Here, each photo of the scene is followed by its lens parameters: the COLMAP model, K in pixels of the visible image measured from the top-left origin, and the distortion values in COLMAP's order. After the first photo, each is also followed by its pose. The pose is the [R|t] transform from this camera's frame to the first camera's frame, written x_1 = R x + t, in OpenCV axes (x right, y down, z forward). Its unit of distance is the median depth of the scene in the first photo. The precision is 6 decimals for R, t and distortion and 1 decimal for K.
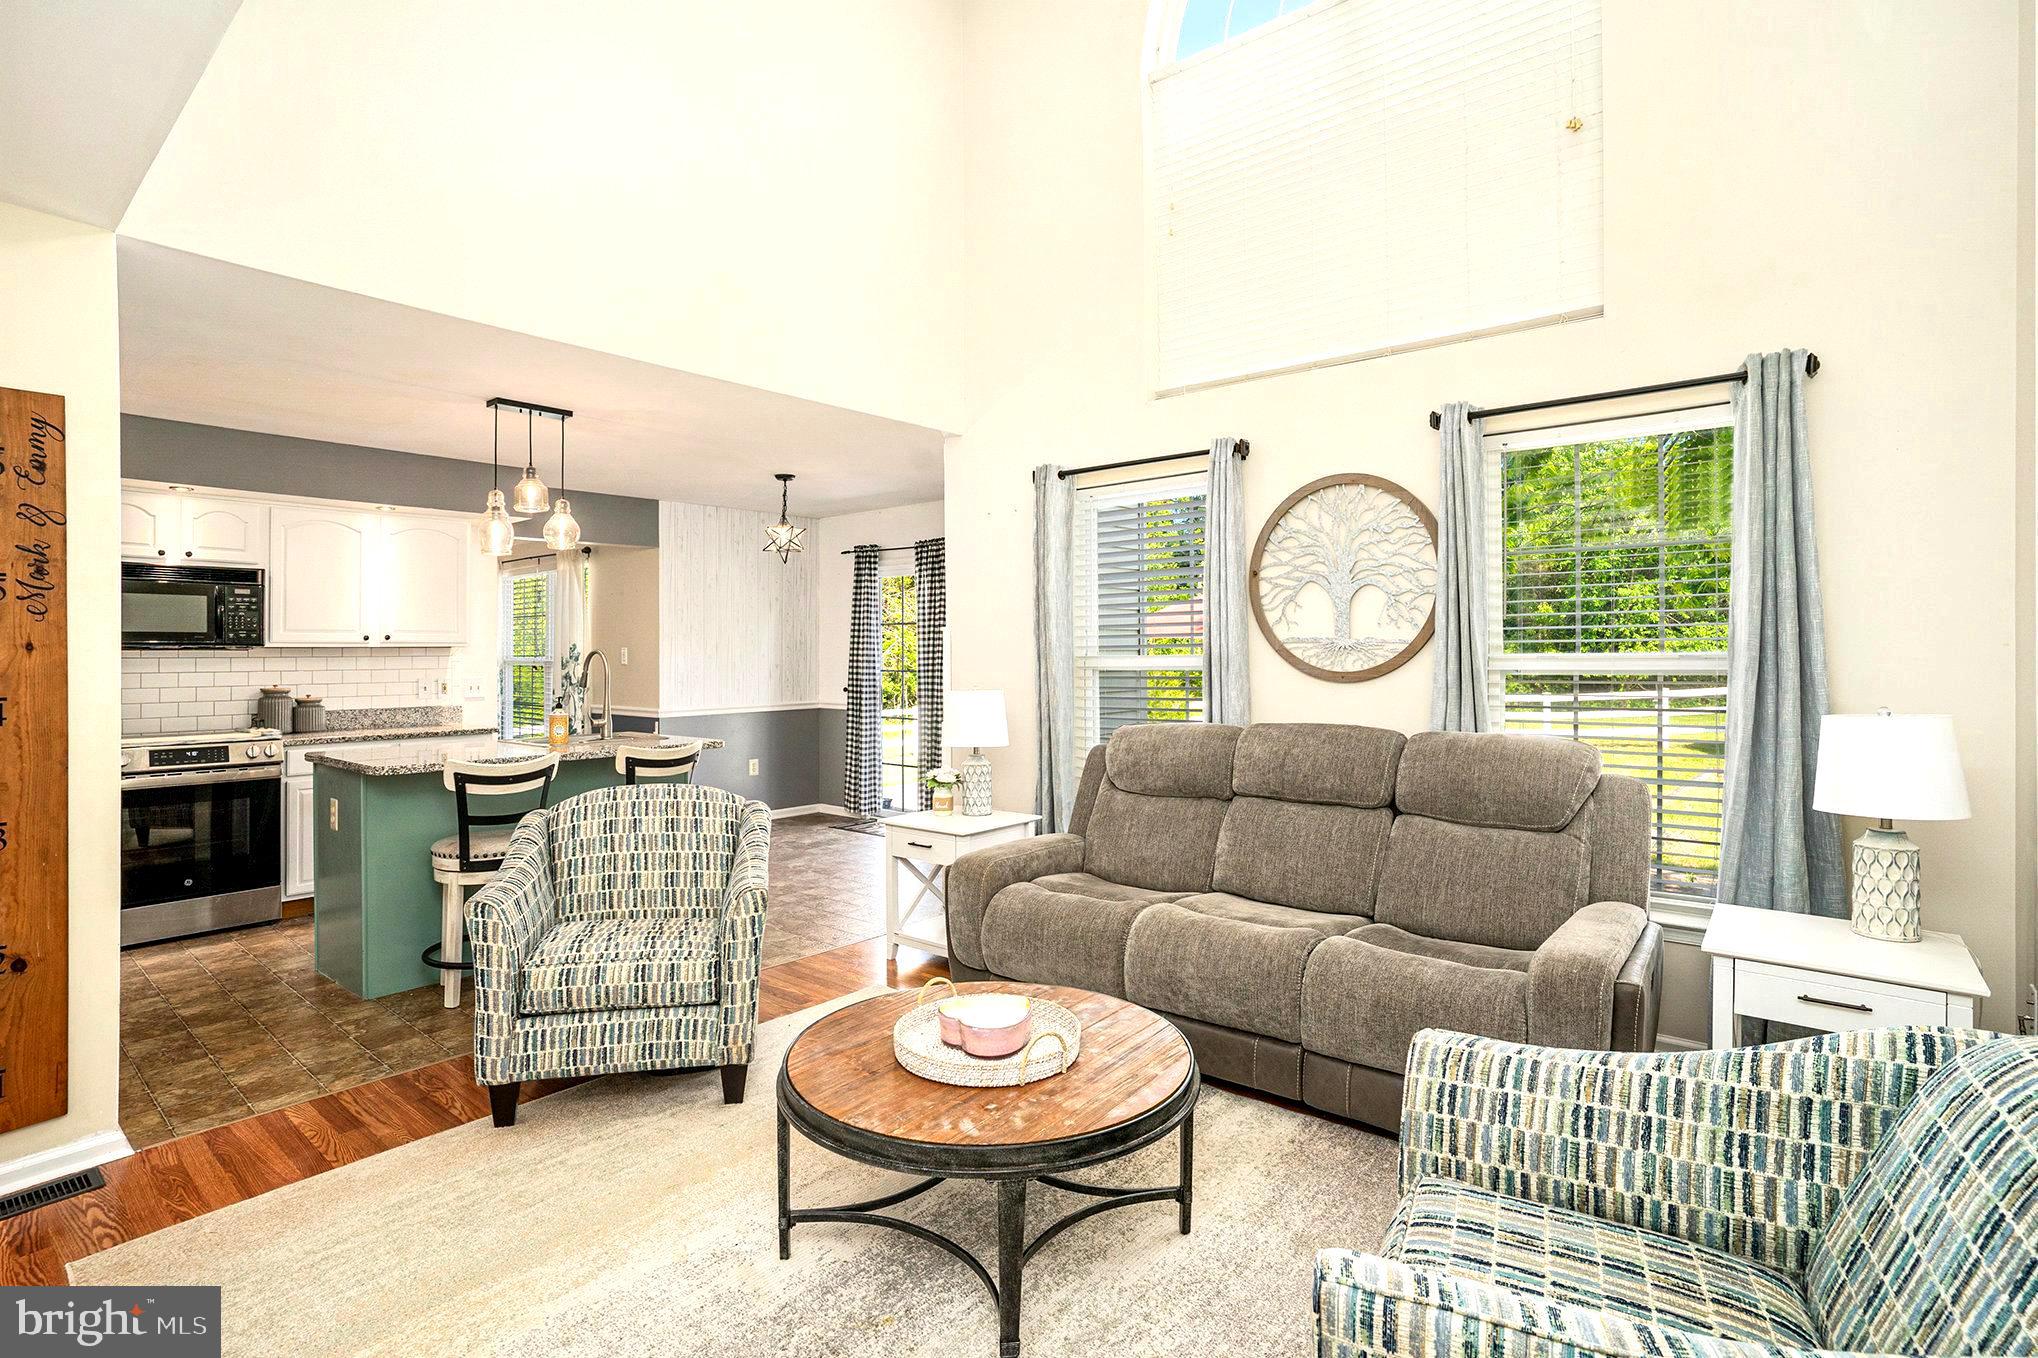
lens RADIAL K [[990.1, 0, 1019.9], [0, 990.1, 646.6], [0, 0, 1]] dist [-0.081680, 0.034372]
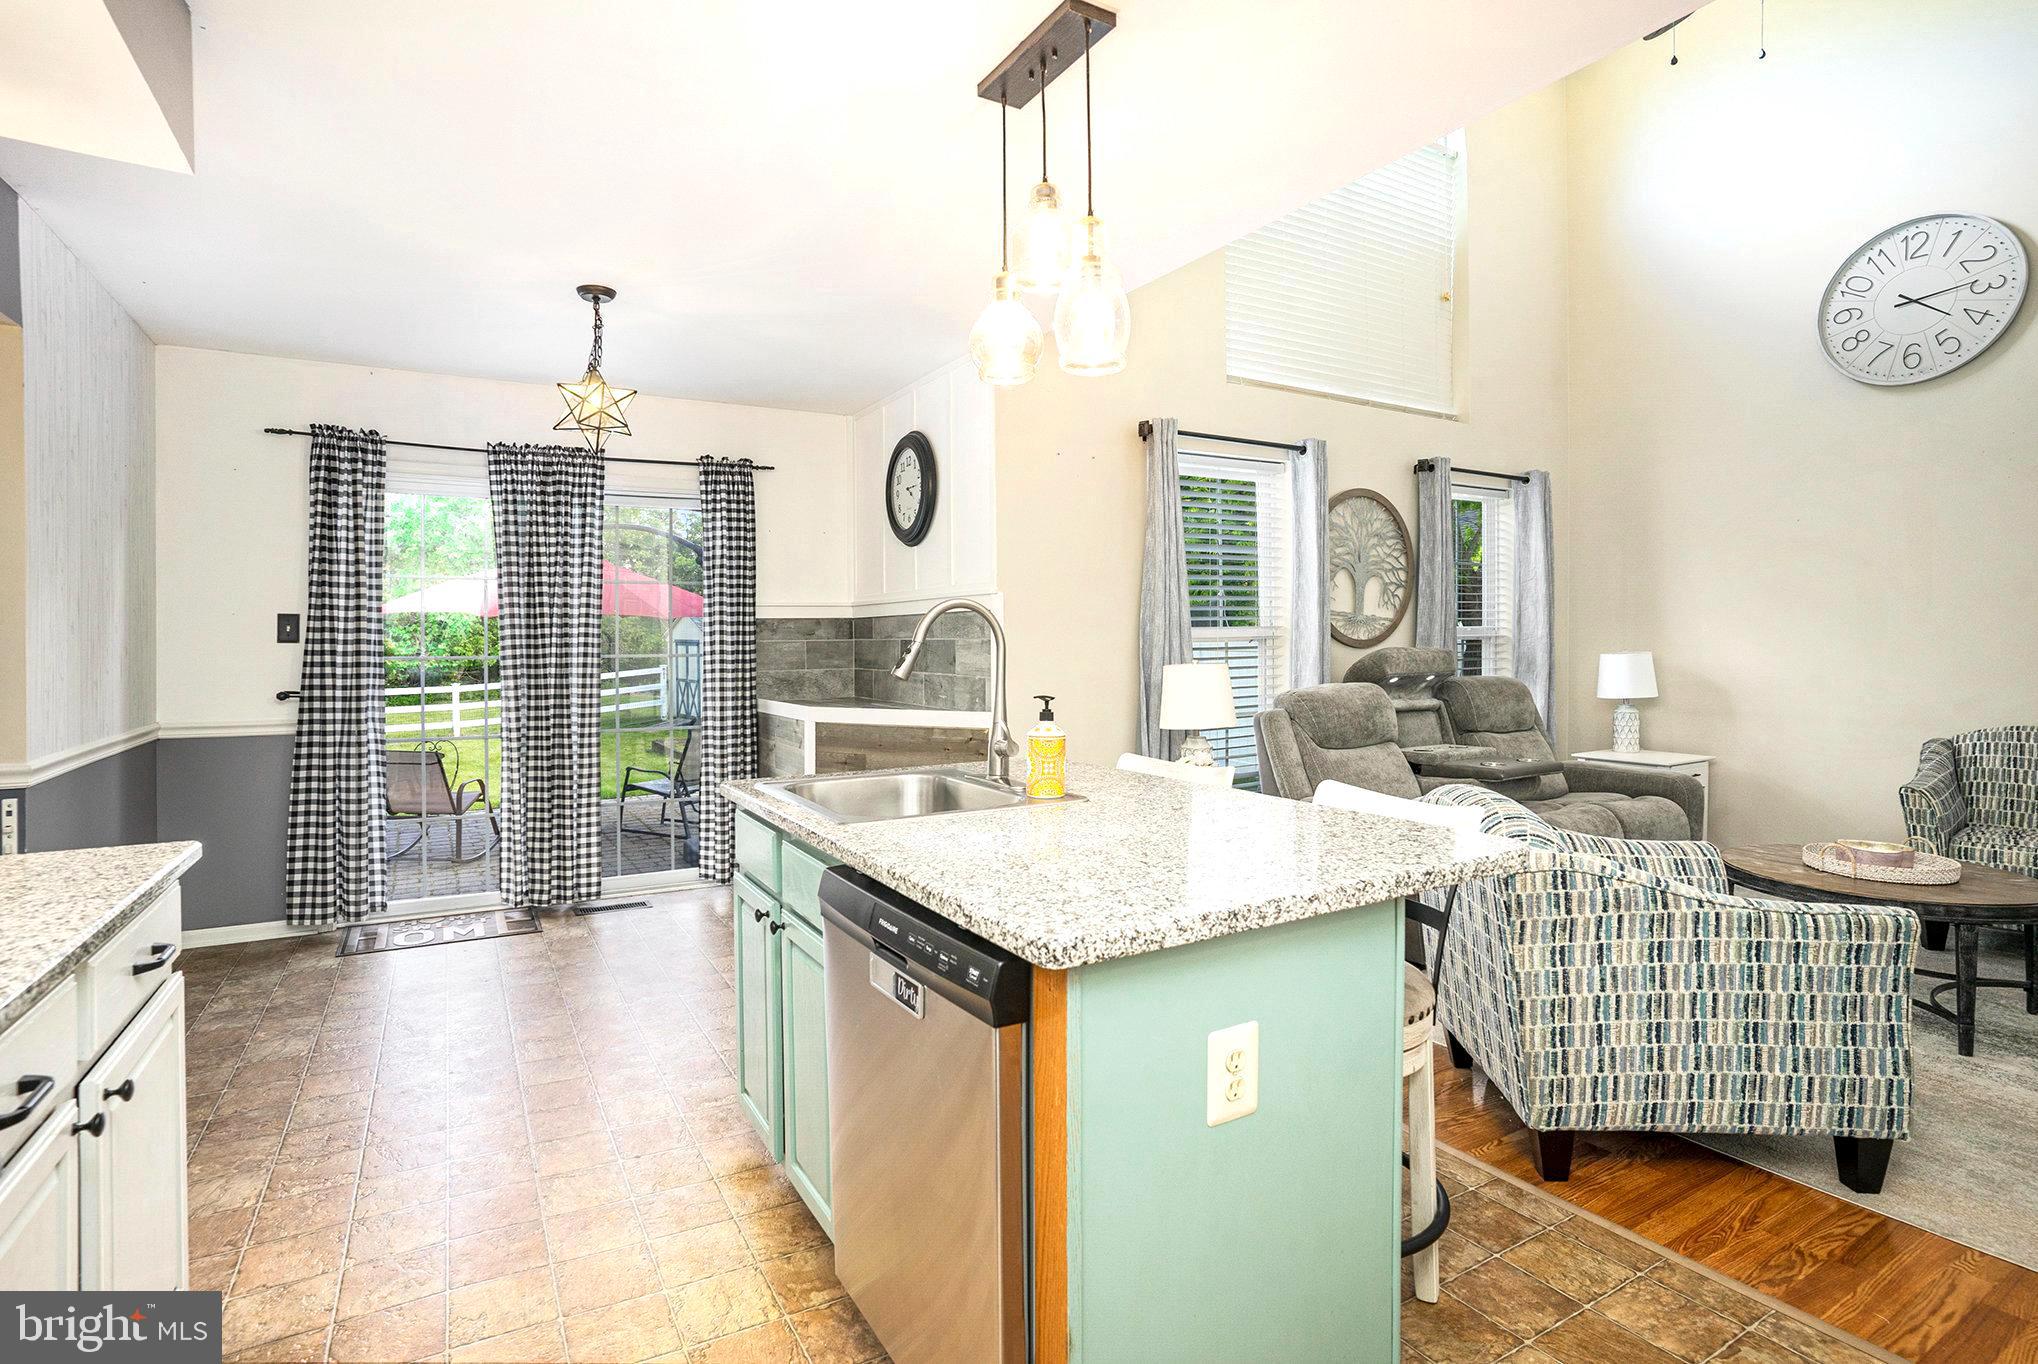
lens RADIAL K [[979.3, 0, 969.1], [0, 979.3, 644.3], [0, 0, 1]] dist [-0.050132, 0.016291]
pose [[0.363556, 0.004628, 0.931561, -1.079605], [-0.001101, 0.999989, -0.004539, 0.037838], [-0.931572, 0.000625, 0.363557, 1.020877]]
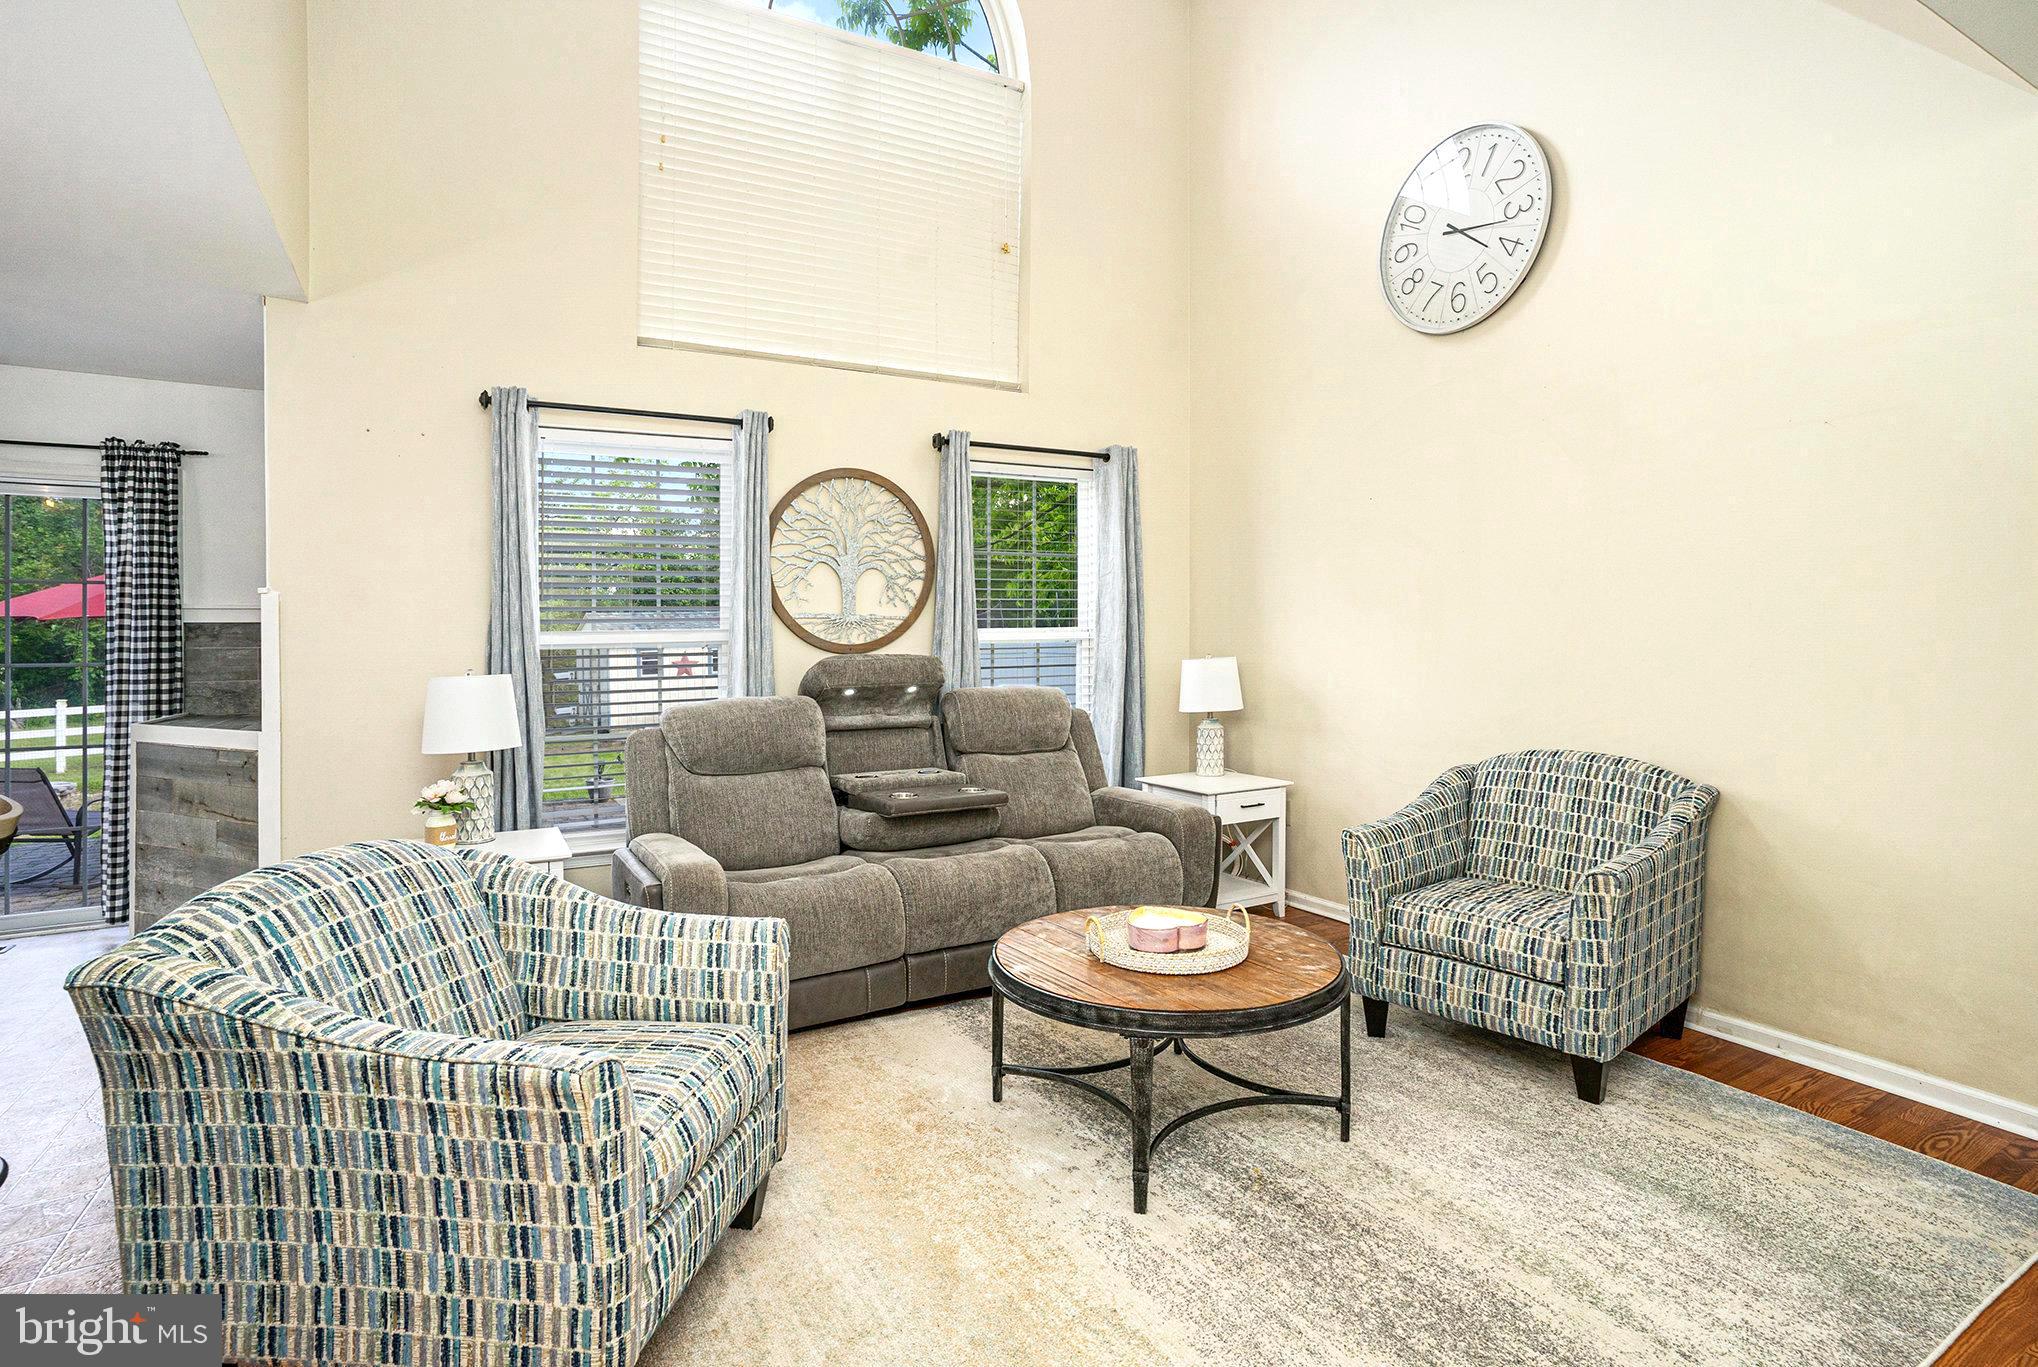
lens RADIAL K [[978.2, 0, 1026.8], [0, 978.2, 647.6], [0, 0, 1]] dist [-0.050621, 0.021385]
pose [[0.371150, 0.000390, 0.928573, -0.636731], [0.001178, 0.999999, -0.000890, 0.030220], [-0.928572, 0.001424, 0.371149, 0.398037]]
